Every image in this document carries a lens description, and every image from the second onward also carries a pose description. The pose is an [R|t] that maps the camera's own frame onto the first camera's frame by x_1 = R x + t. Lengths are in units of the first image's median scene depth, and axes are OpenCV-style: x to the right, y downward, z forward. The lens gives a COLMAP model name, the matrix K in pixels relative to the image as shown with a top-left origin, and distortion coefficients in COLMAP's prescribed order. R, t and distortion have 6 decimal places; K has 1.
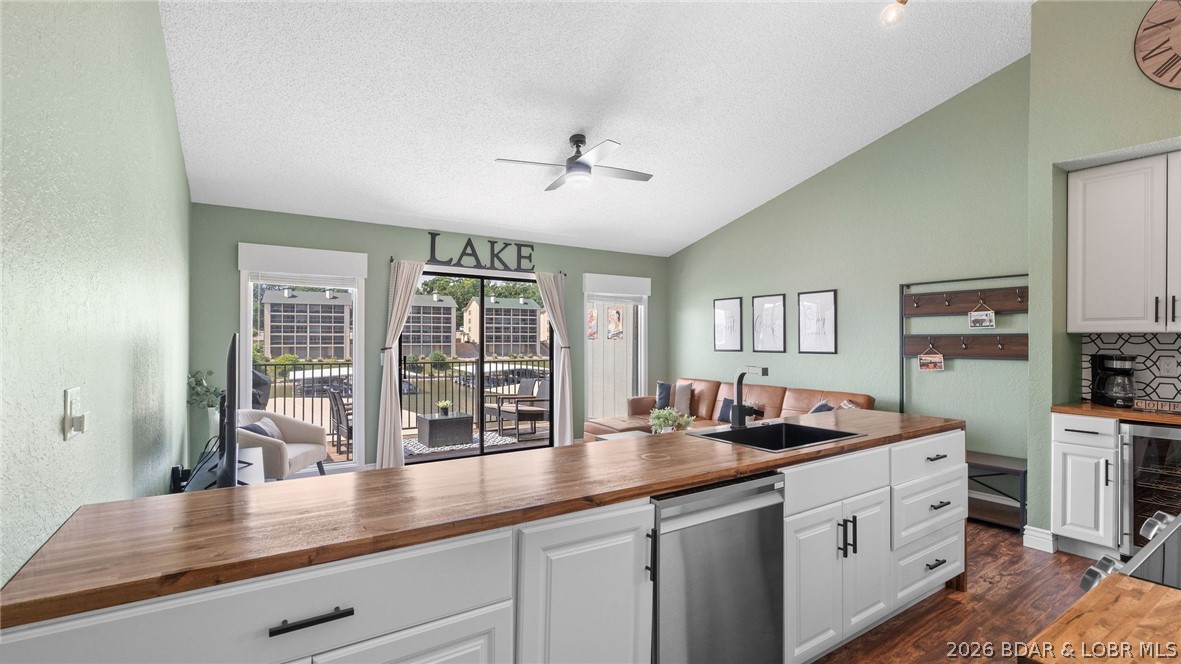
lens RADIAL K [[529.9, 0, 589.5], [0, 529.9, 337.4], [0, 0, 1]] dist [-0.016351, 0.004863]
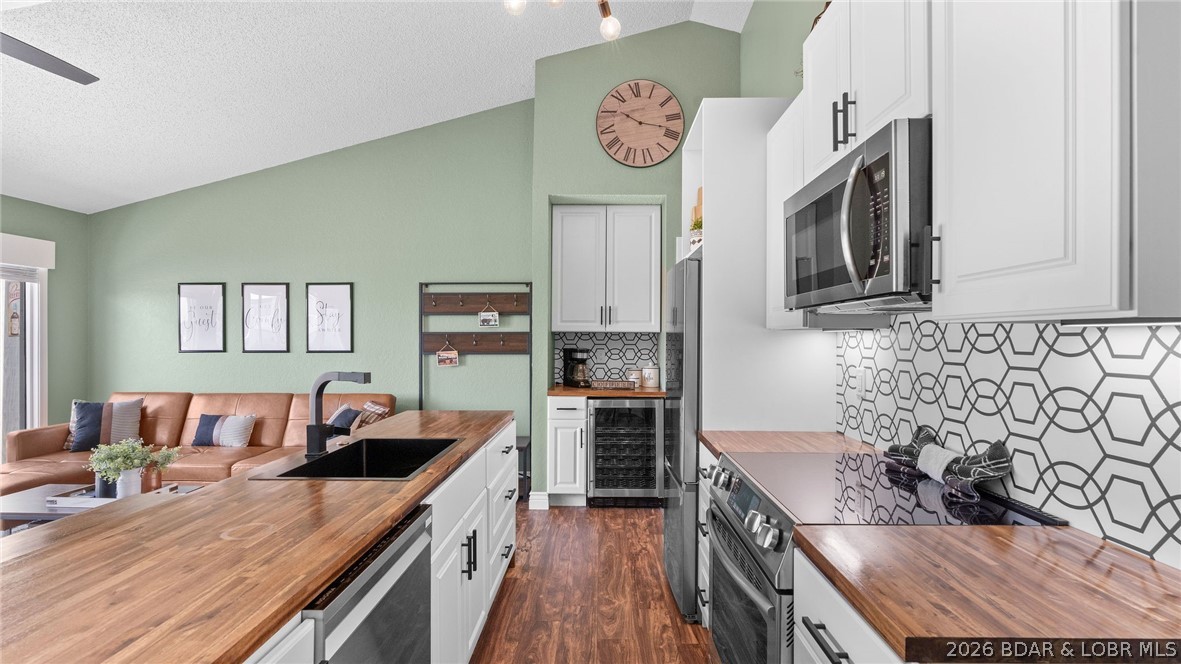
lens RADIAL K [[529.9, 0, 596.1], [0, 529.9, 337.7], [0, 0, 1]] dist [-0.016351, 0.004863]
pose [[0.563644, 0.000452, 0.826018, -0.051087], [-0.003736, 0.999991, 0.002003, 0.001769], [-0.826009, -0.004215, 0.563640, 0.122423]]
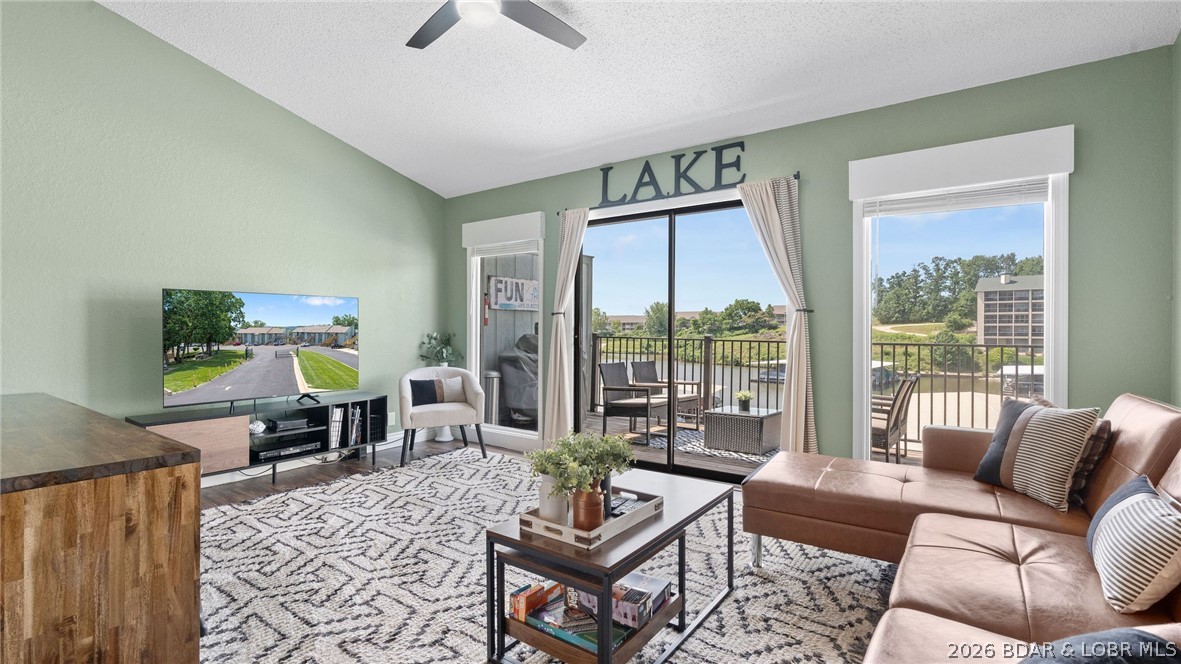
lens RADIAL K [[529.9, 0, 601.9], [0, 529.9, 337.0], [0, 0, 1]] dist [-0.016351, 0.004863]
pose [[0.364585, 0.010266, -0.931113, 0.438146], [0.003666, 0.999916, 0.012460, 0.044259], [0.931163, -0.007956, 0.364517, 0.703063]]
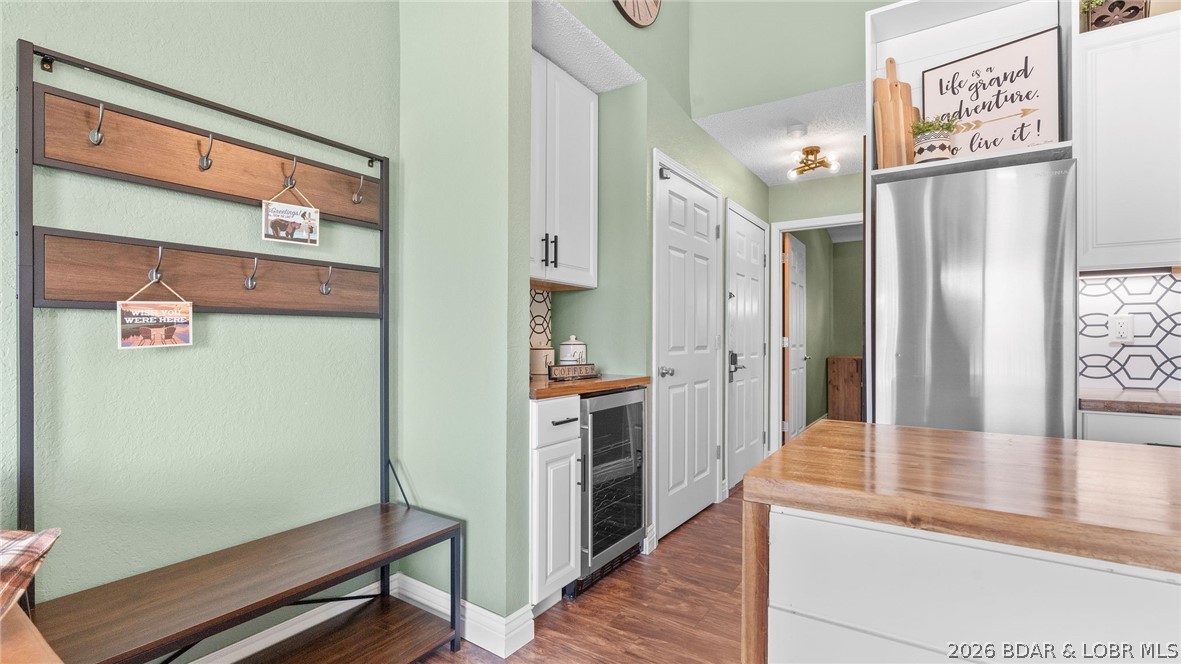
lens RADIAL K [[529.9, 0, 596.5], [0, 529.9, 339.8], [0, 0, 1]] dist [-0.016351, 0.004863]
pose [[-0.394629, -0.002690, 0.918836, 0.186164], [-0.004520, 0.999989, 0.000986, 0.044940], [-0.918829, -0.003763, -0.394637, 0.703298]]
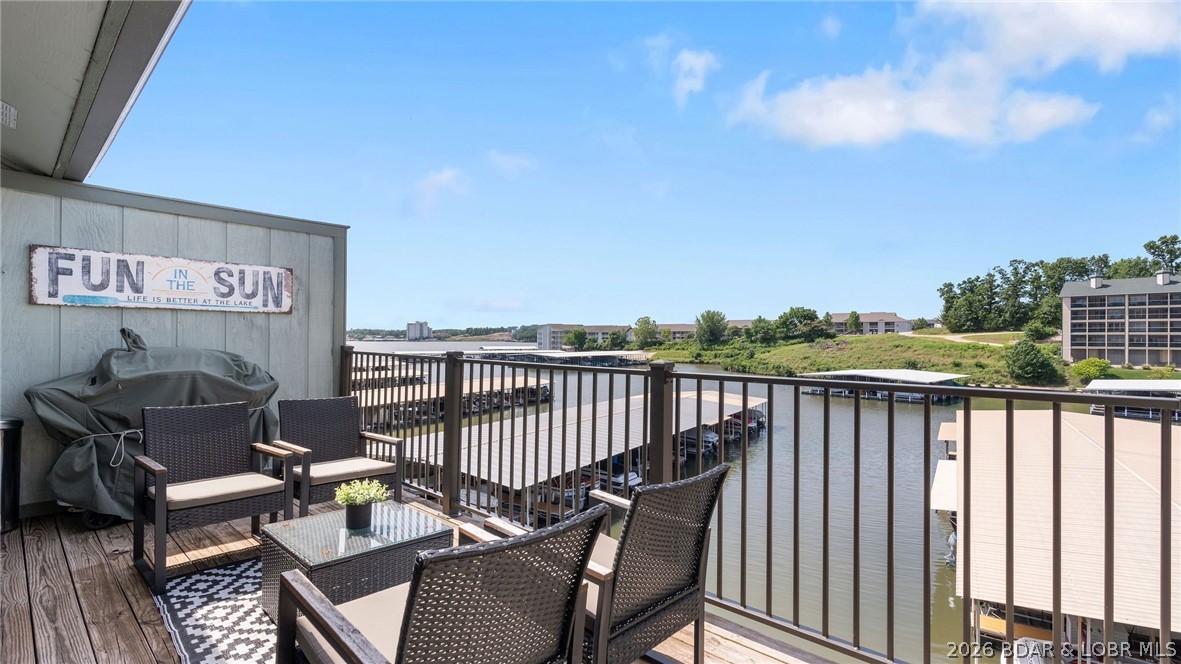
lens RADIAL K [[529.9, 0, 602.8], [0, 529.9, 339.7], [0, 0, 1]] dist [-0.016351, 0.004863]
pose [[0.267661, 0.000564, -0.963513, 0.118457], [0.001624, 0.999998, 0.001037, 0.040089], [0.963512, -0.001843, 0.267659, 1.301564]]
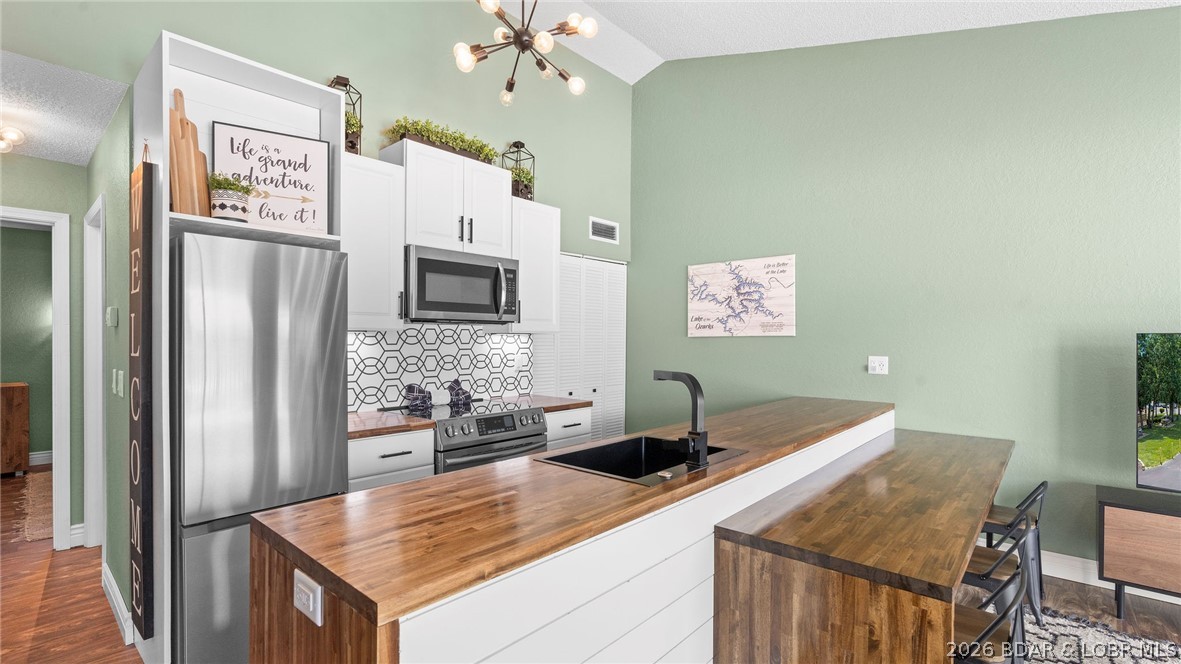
lens RADIAL K [[529.9, 0, 603.3], [0, 529.9, 333.6], [0, 0, 1]] dist [-0.016351, 0.004863]
pose [[-0.959950, -0.006188, -0.280104, 0.284103], [-0.003223, 0.999934, -0.011044, 0.003268], [0.280154, -0.009699, -0.959906, 0.778023]]
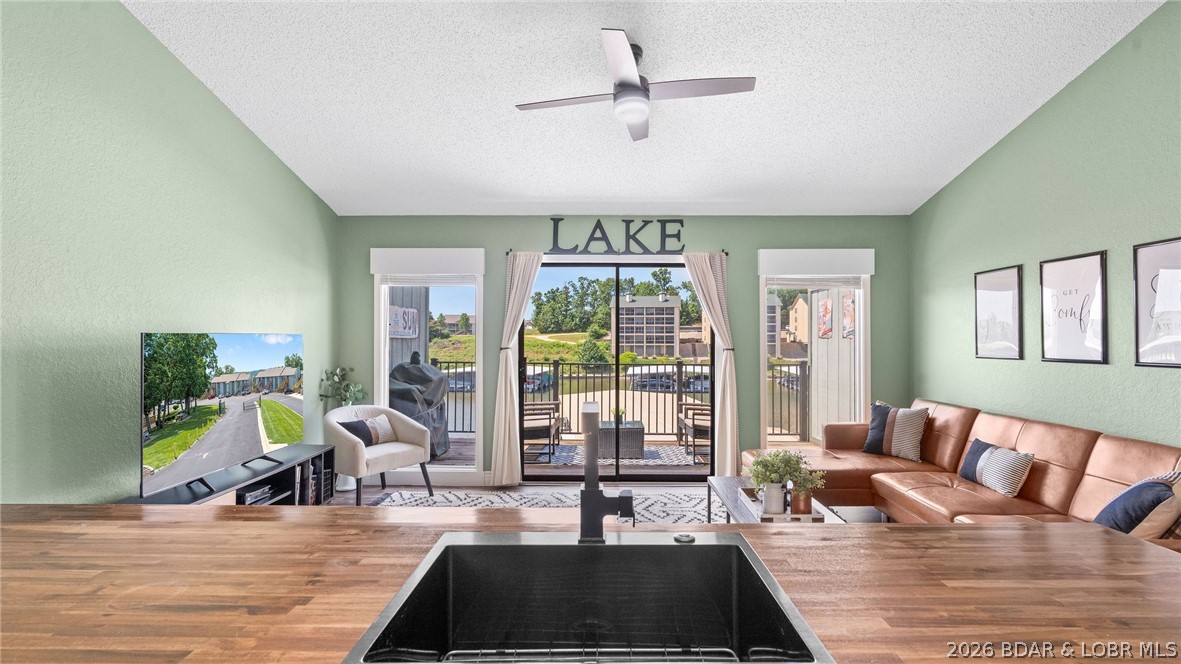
lens RADIAL K [[529.9, 0, 590.9], [0, 529.9, 333.7], [0, 0, 1]] dist [-0.016351, 0.004863]
pose [[0.823390, -0.005978, -0.567444, 0.254331], [0.002531, 0.999973, -0.006861, 0.001993], [0.567470, 0.004213, 0.823383, 0.302055]]
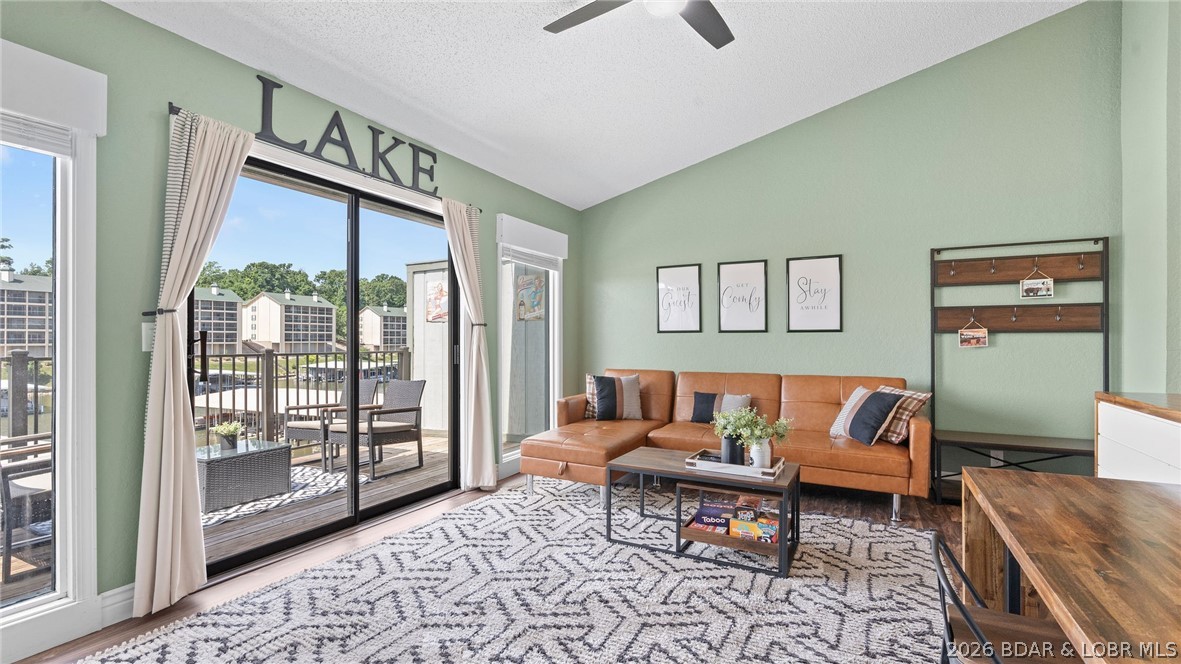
lens RADIAL K [[529.9, 0, 590.1], [0, 529.9, 339.7], [0, 0, 1]] dist [-0.016351, 0.004863]
pose [[0.878073, 0.000367, 0.478527, -0.265741], [-0.002531, 0.999989, 0.003877, 0.039162], [-0.478520, -0.004615, 0.878064, 0.431003]]
